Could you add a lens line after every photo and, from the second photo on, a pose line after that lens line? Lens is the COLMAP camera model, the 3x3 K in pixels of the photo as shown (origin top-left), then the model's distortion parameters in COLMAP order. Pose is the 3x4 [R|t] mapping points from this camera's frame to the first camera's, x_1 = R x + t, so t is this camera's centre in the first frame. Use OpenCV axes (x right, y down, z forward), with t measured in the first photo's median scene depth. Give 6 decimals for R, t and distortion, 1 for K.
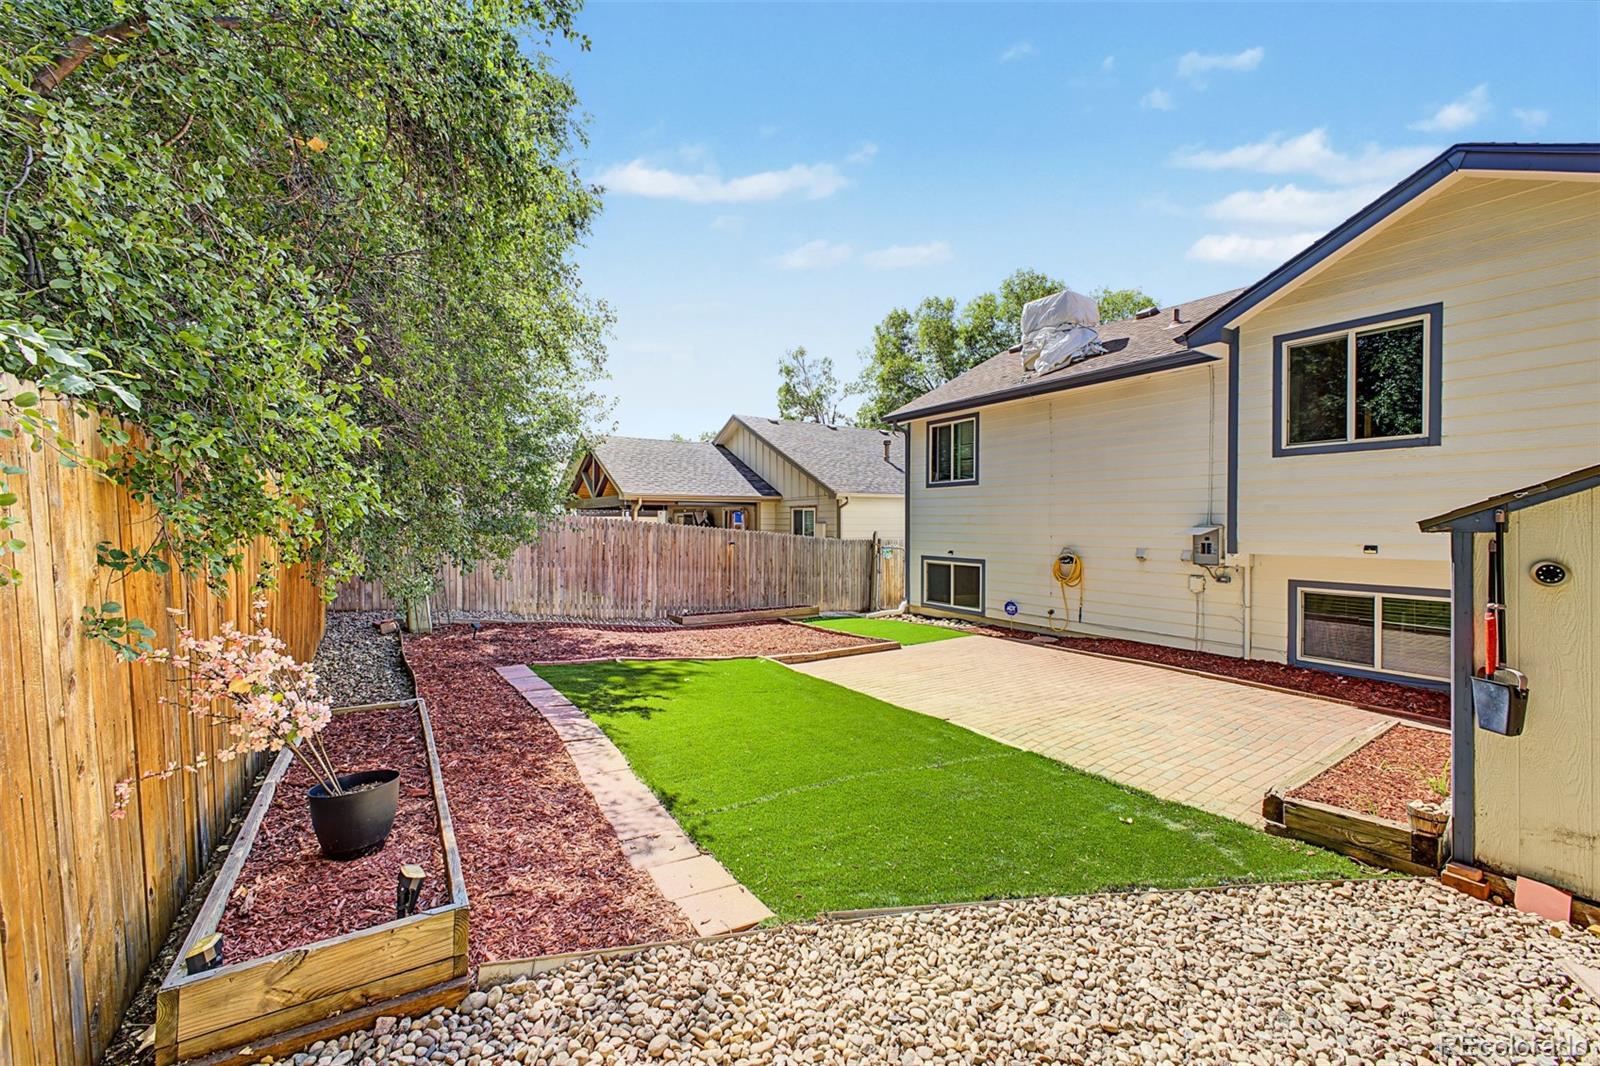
lens RADIAL K [[635.0, 0, 795.1], [0, 635.0, 525.3], [0, 0, 1]] dist [0.015201, -0.003945]
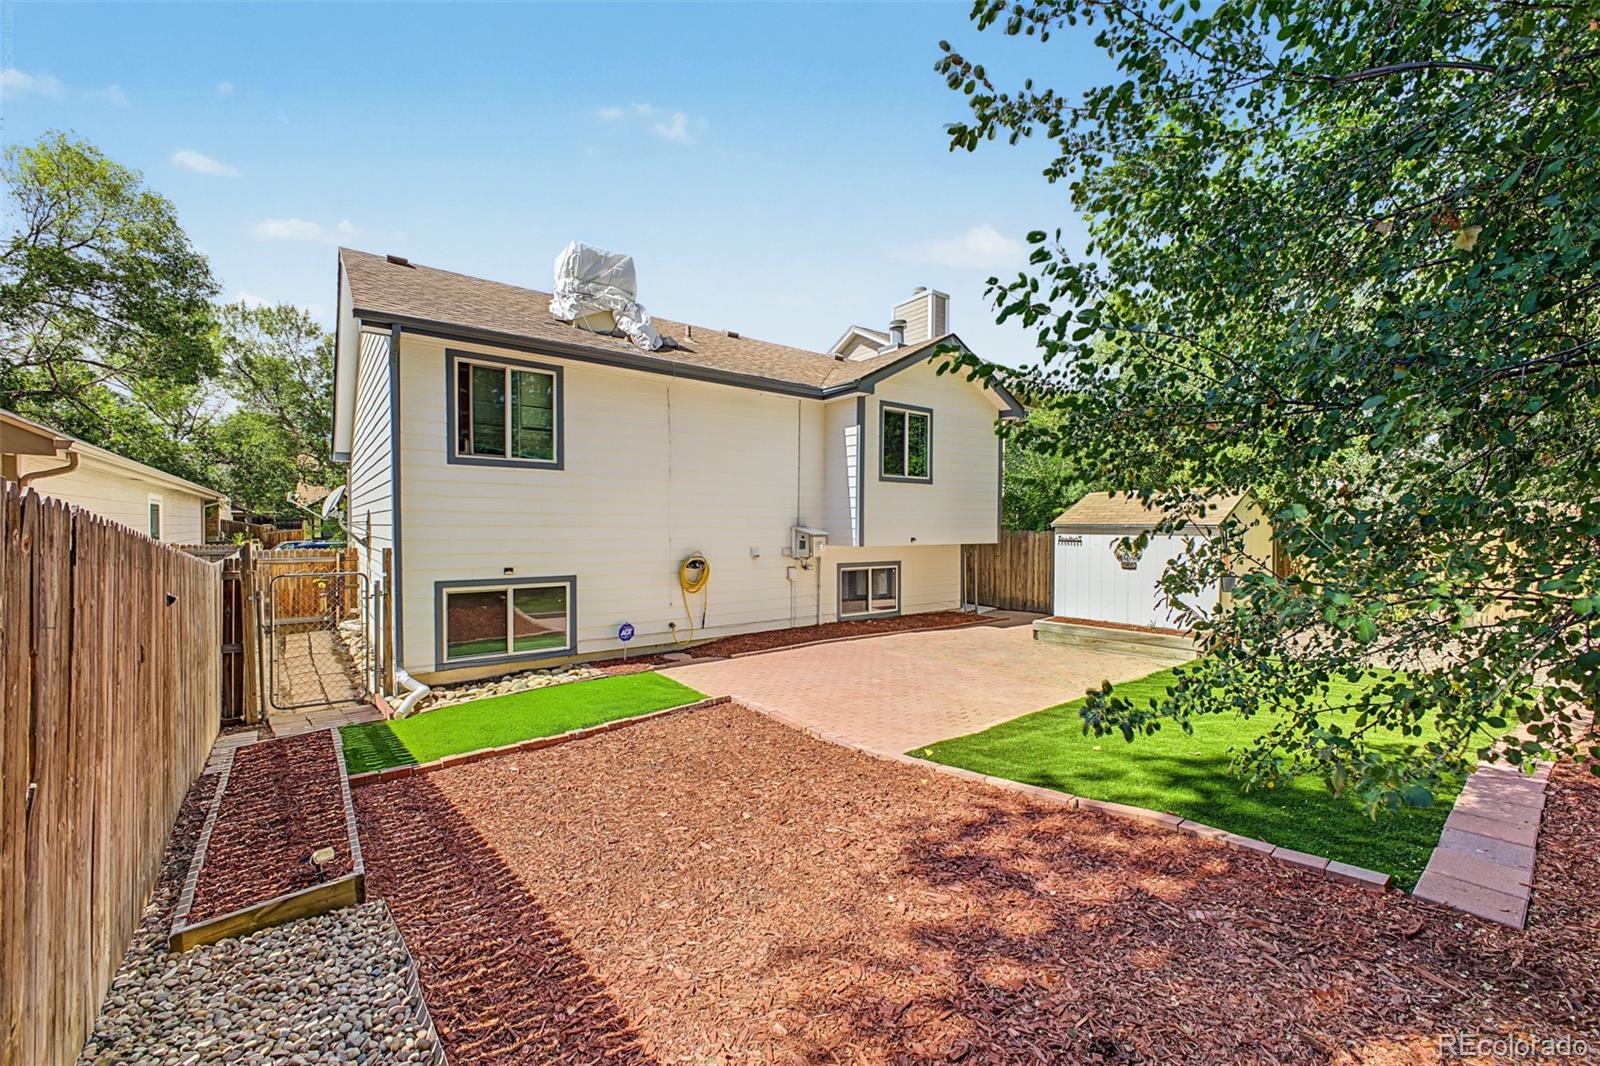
lens RADIAL K [[635.0, 0, 798.3], [0, 635.0, 535.0], [0, 0, 1]] dist [0.015201, -0.003945]
pose [[-0.079067, -0.003770, 0.996862, -0.456289], [0.008224, 0.999956, 0.004434, 0.007971], [-0.996835, 0.008549, -0.079032, 0.832705]]
